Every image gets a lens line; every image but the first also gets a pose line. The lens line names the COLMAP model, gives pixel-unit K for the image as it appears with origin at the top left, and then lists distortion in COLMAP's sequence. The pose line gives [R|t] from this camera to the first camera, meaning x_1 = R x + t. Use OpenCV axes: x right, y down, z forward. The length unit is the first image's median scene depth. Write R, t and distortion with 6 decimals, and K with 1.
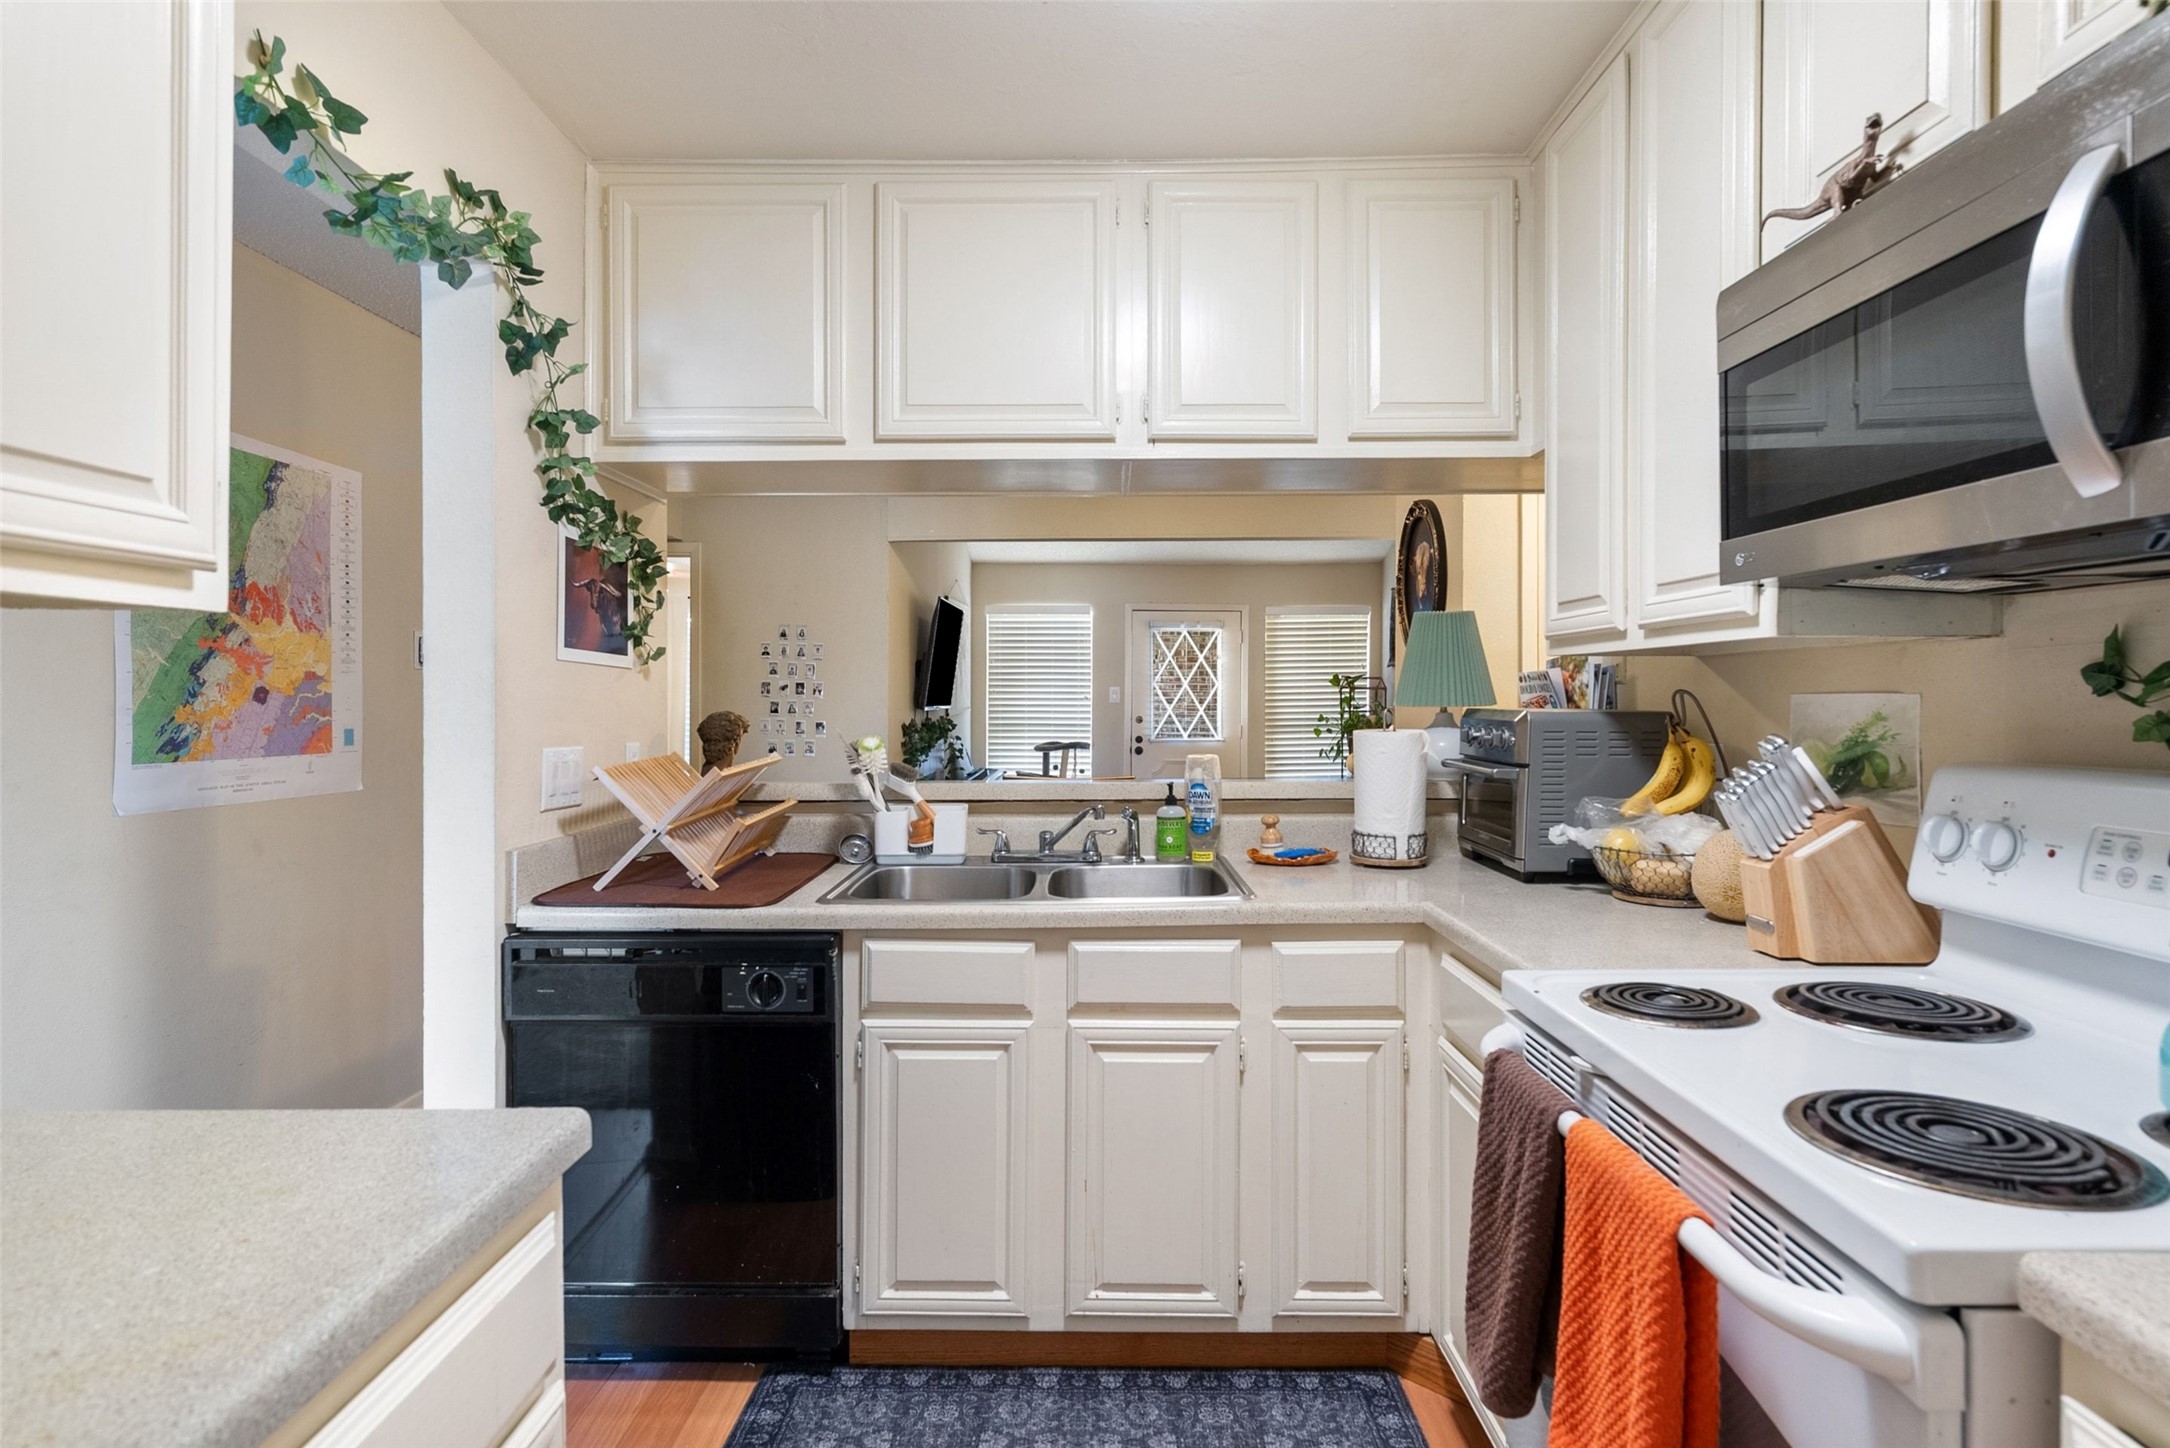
lens RADIAL K [[1050.4, 0, 1079.9], [0, 1050.4, 709.5], [0, 0, 1]] dist [-0.002126, 0.000568]
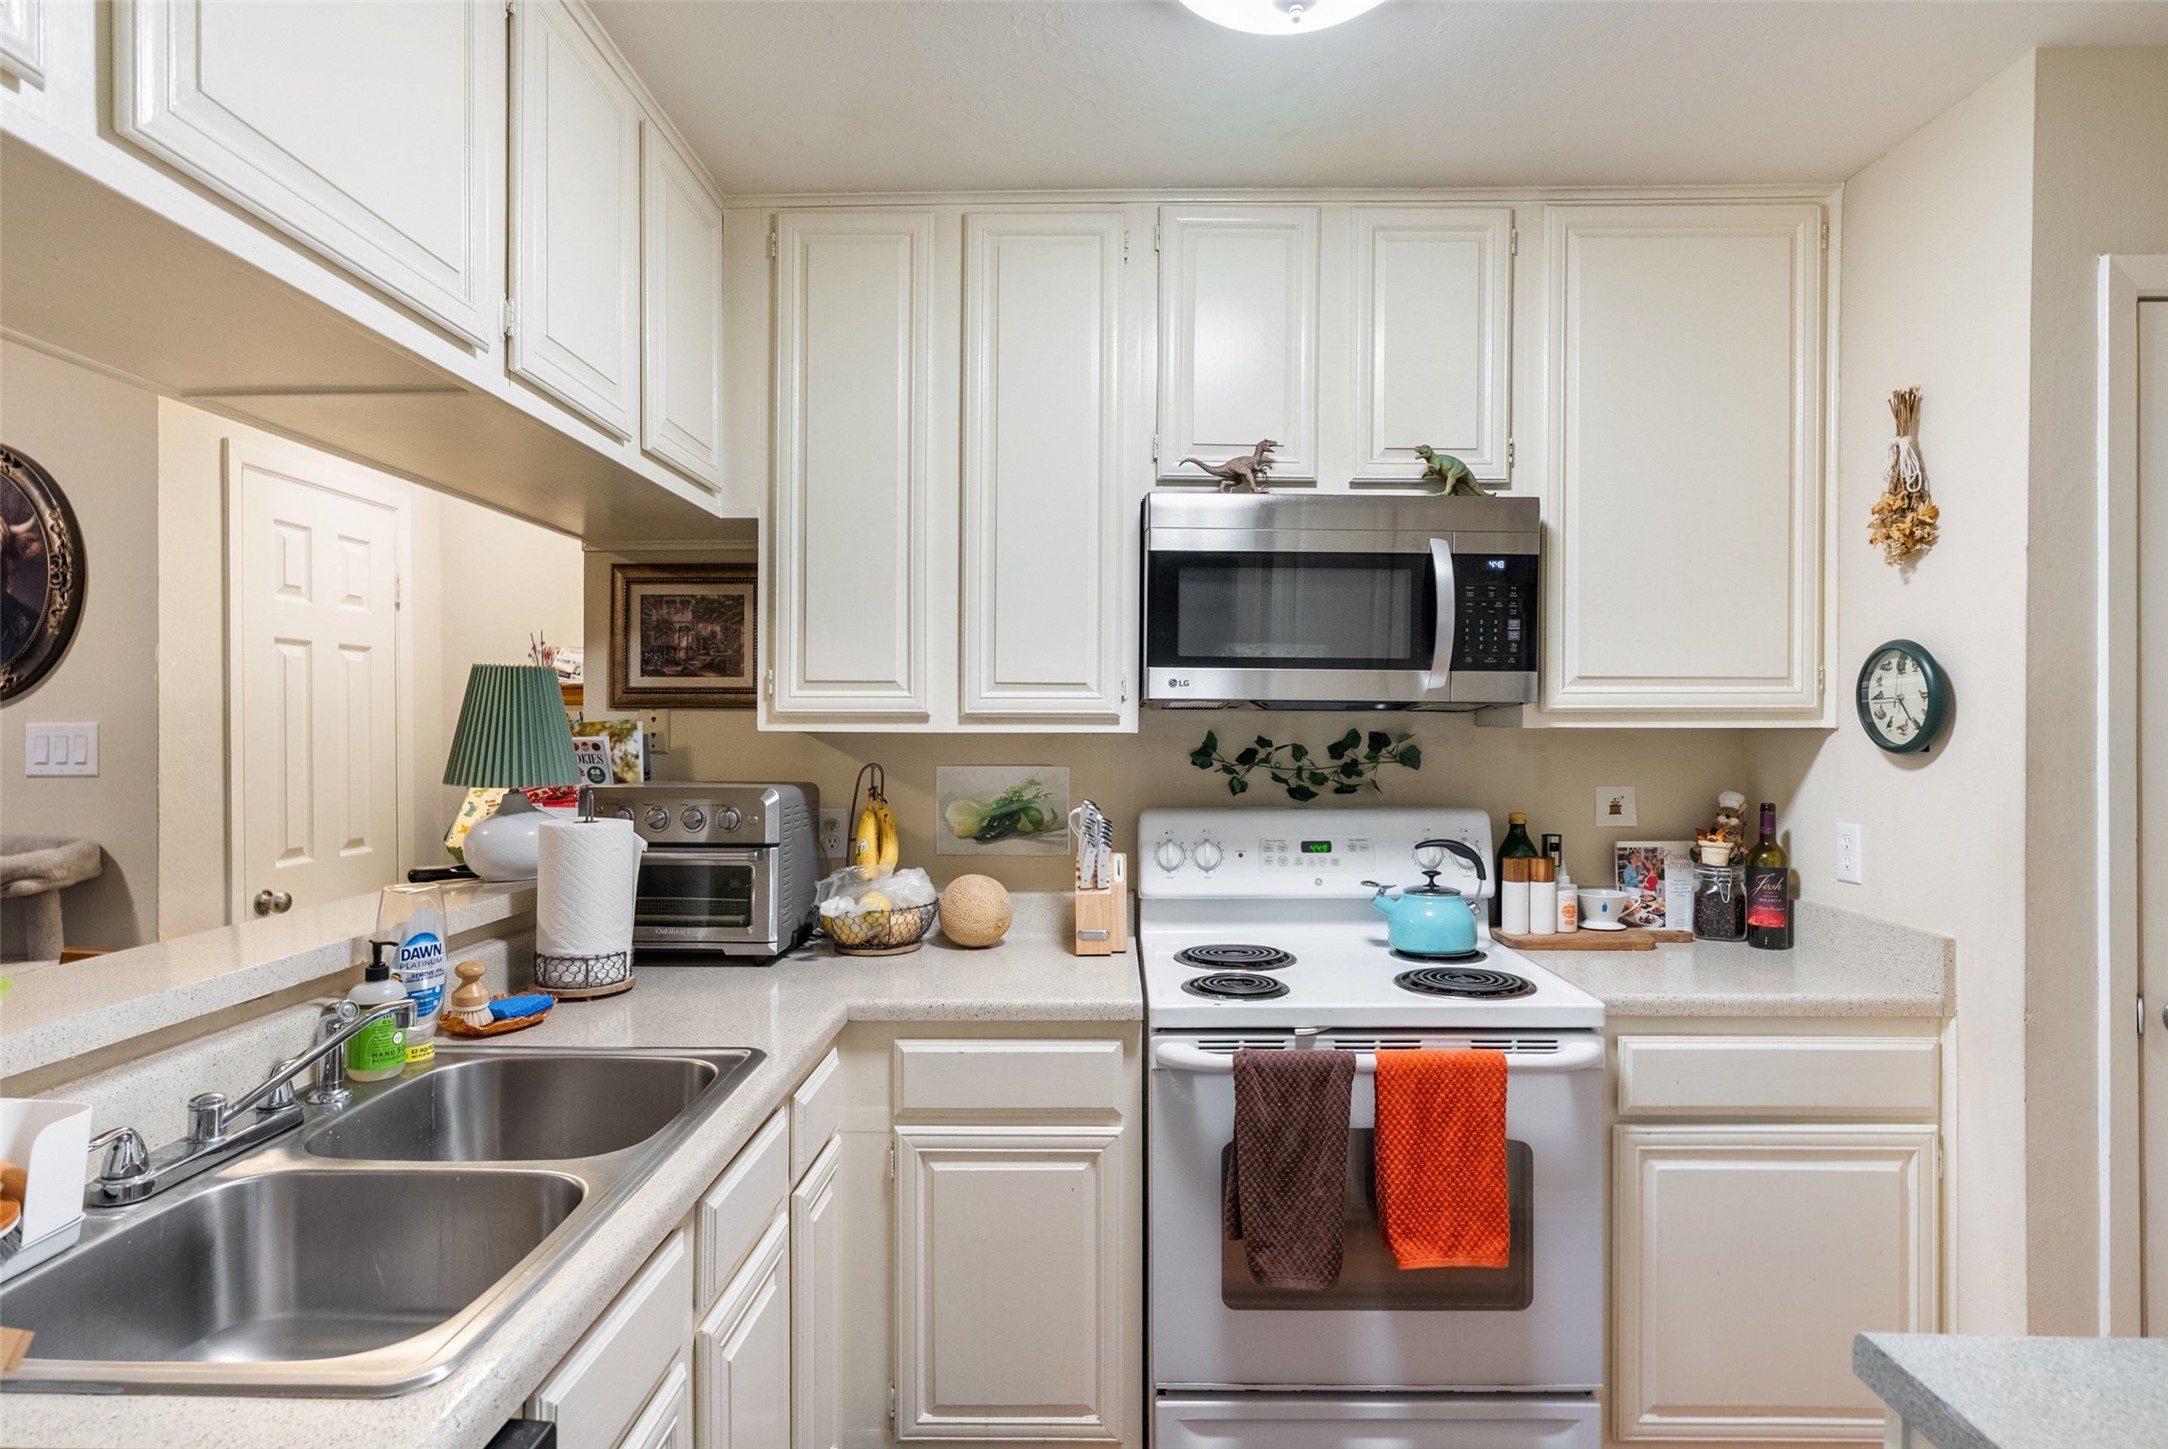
lens RADIAL K [[1049.4, 0, 1085.5], [0, 1049.4, 739.4], [0, 0, 1]] dist [-0.002126, 0.000568]
pose [[0.026165, 0.000541, 0.999657, -0.488108], [0.009639, 0.999953, -0.000793, -0.036012], [-0.999611, 0.009656, 0.026159, 0.627983]]
